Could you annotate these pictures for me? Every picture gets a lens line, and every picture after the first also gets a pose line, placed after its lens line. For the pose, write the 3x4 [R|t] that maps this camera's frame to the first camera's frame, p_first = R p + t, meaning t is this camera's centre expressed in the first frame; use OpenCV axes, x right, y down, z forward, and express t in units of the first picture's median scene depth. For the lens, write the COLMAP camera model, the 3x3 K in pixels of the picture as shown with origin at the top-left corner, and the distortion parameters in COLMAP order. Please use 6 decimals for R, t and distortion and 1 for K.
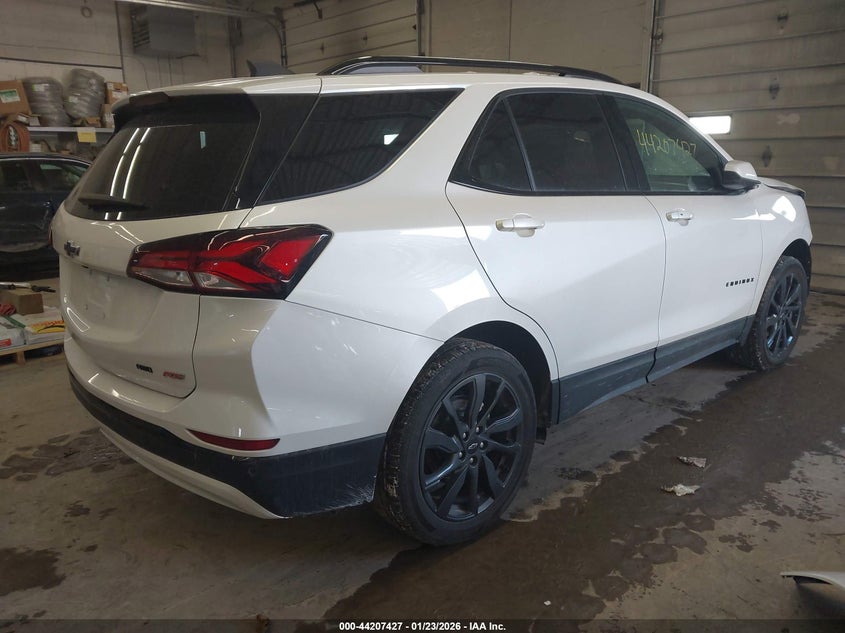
lens RADIAL K [[655.0, 0, 422.5], [0, 655.0, 316.5], [0, 0, 1]] dist [0.006286, -0.000604]
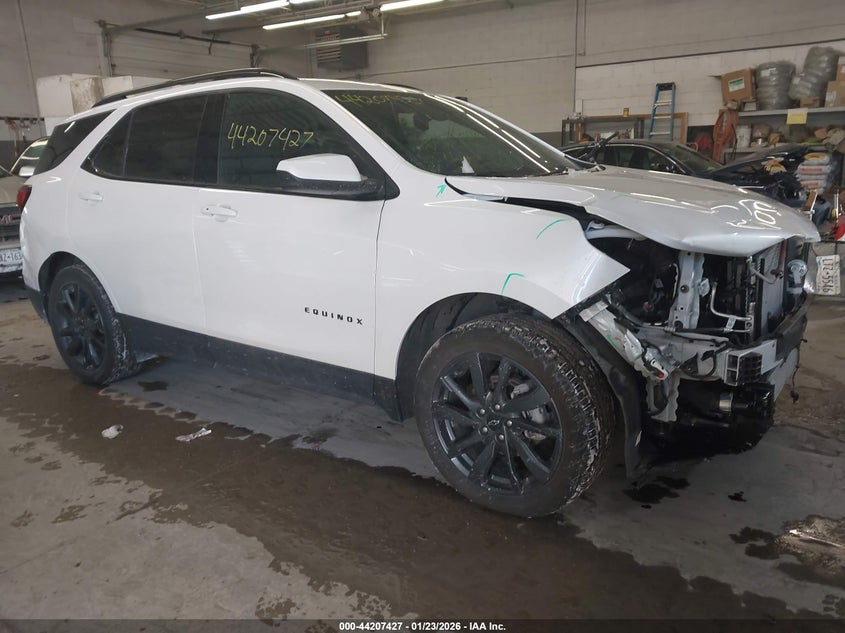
lens RADIAL K [[655.0, 0, 422.5], [0, 655.0, 316.5], [0, 0, 1]] dist [0.006286, -0.000604]
pose [[0.234282, 0.237497, -0.942713, 1.224431], [-0.208123, 0.959472, 0.189997, -0.220032], [0.949630, 0.151687, 0.274215, 0.894380]]
